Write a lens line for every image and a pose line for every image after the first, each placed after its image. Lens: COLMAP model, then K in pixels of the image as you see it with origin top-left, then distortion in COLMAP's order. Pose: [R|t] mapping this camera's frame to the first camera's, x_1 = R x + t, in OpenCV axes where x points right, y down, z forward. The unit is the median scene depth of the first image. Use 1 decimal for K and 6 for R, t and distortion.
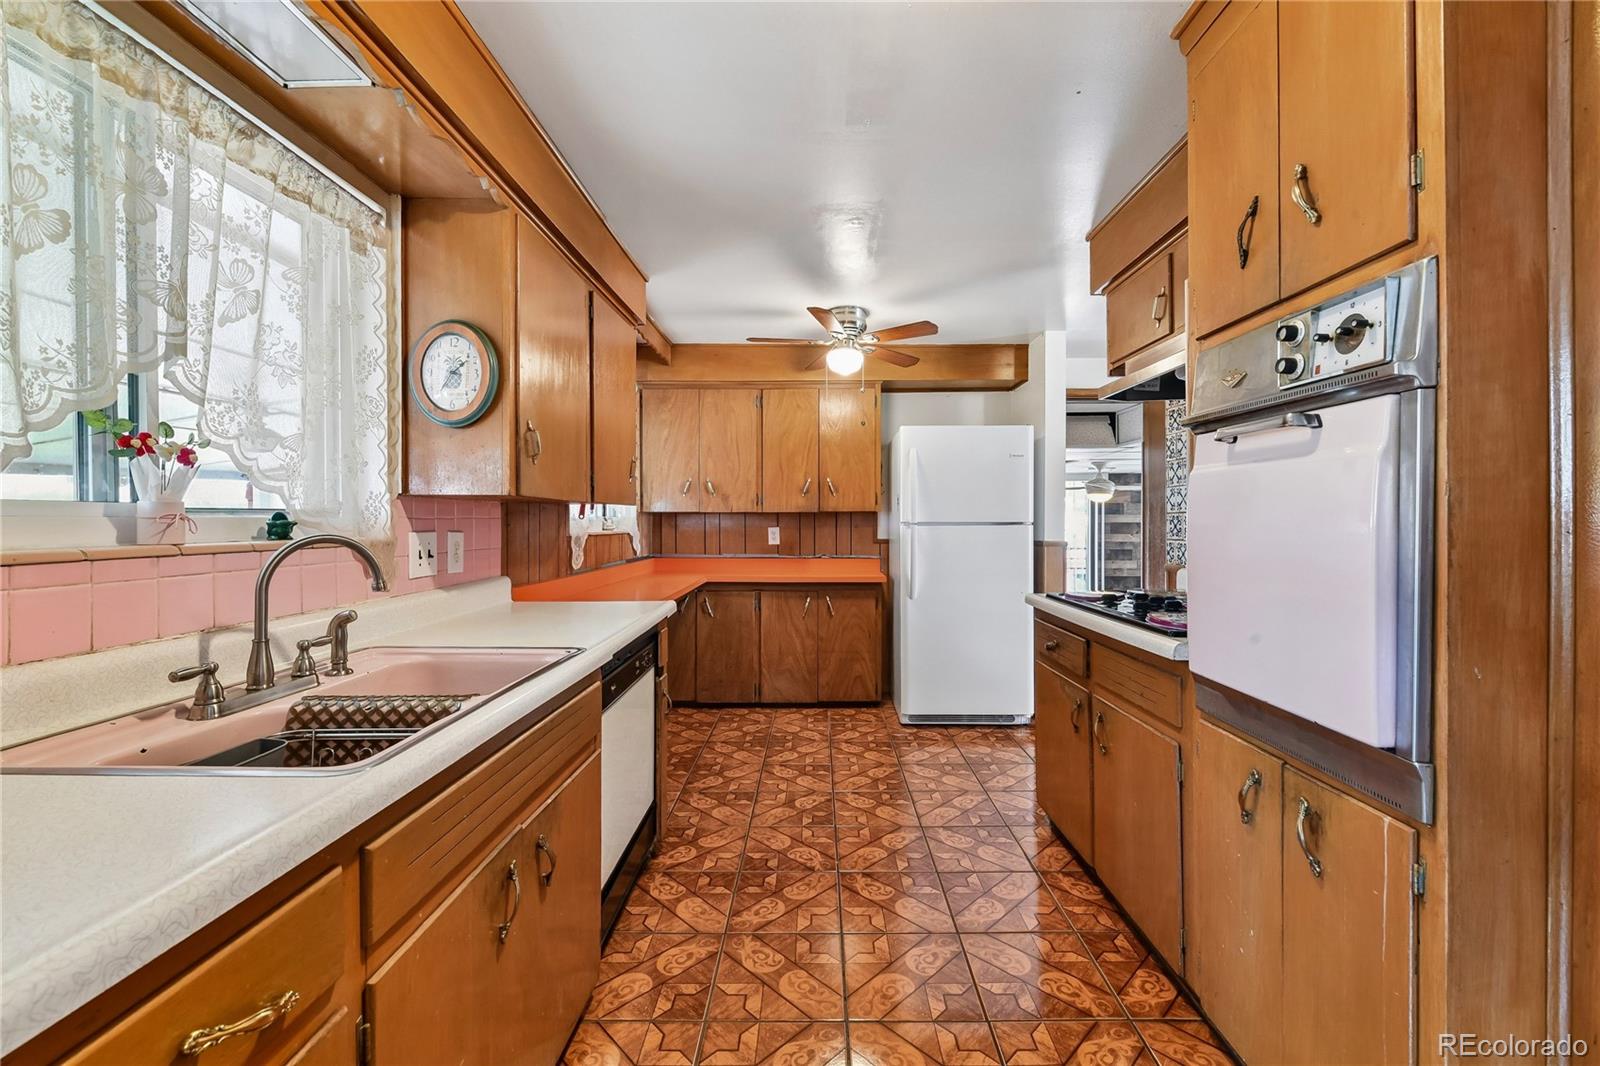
lens RADIAL K [[650.4, 0, 807.6], [0, 650.4, 527.3], [0, 0, 1]] dist [0.003463, -0.002818]
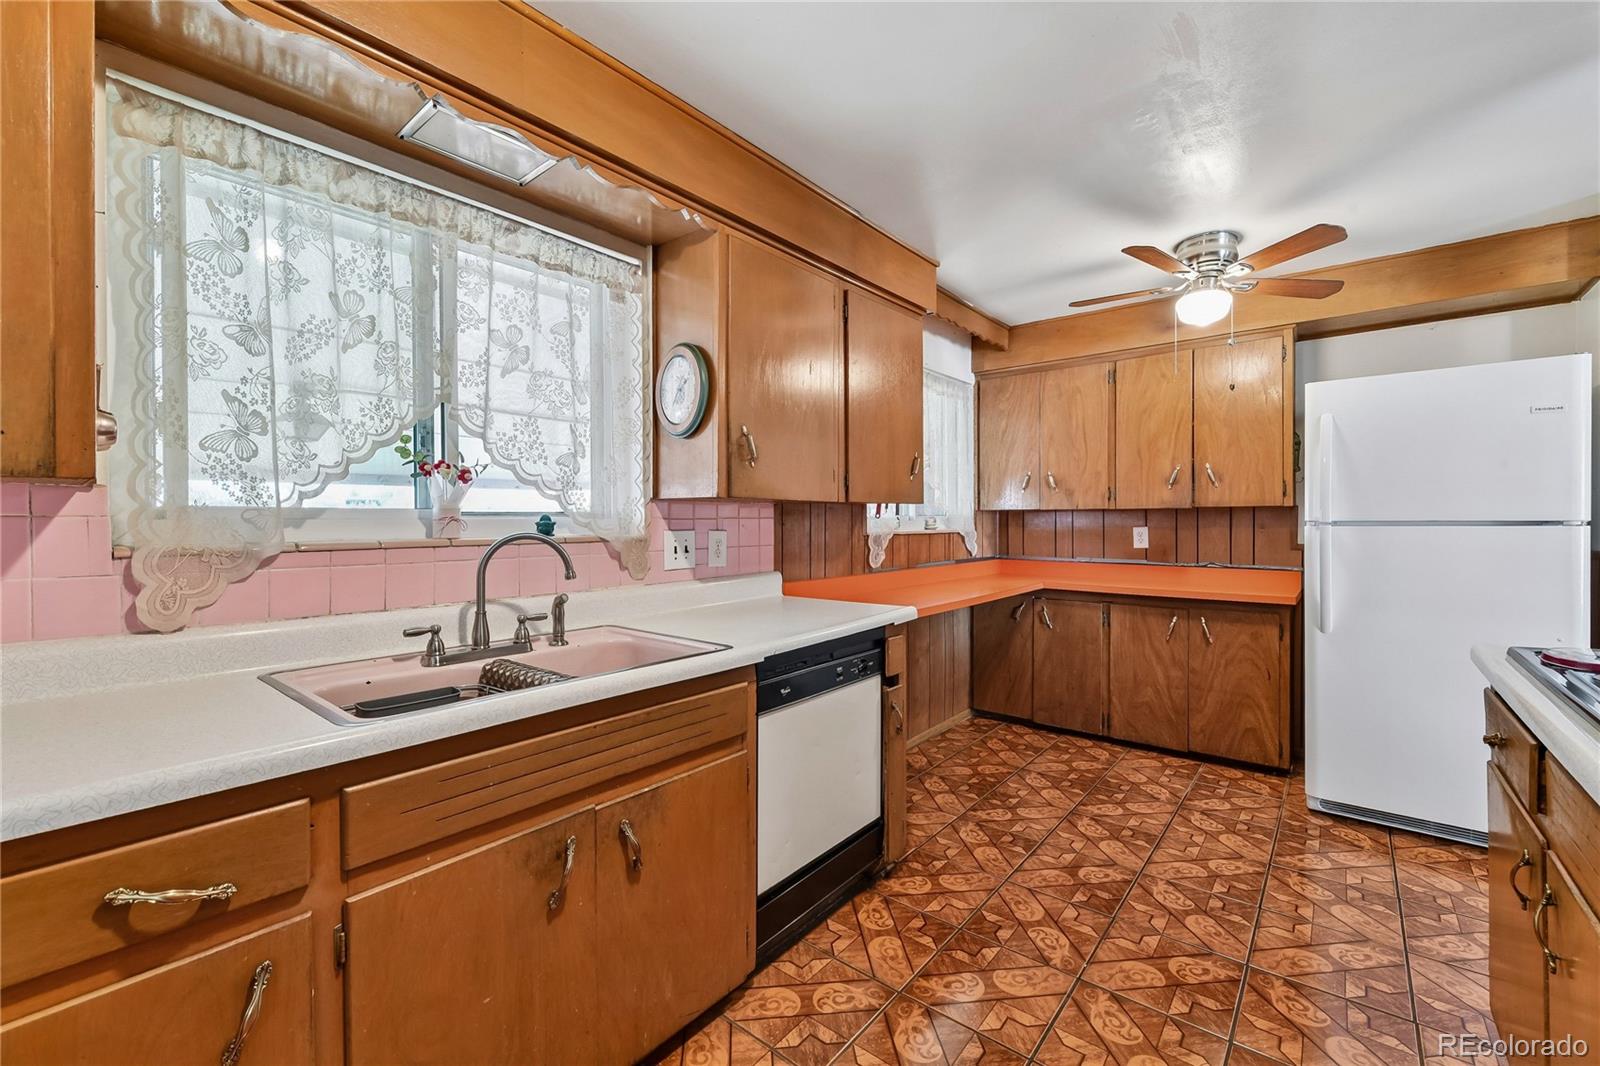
lens RADIAL K [[650.4, 0, 814.1], [0, 650.4, 526.1], [0, 0, 1]] dist [0.003463, -0.002818]
pose [[0.786871, 0.004292, -0.617103, 0.264988], [-0.003868, 0.999990, 0.002022, -0.003056], [0.617105, 0.000795, 0.786880, 0.199125]]
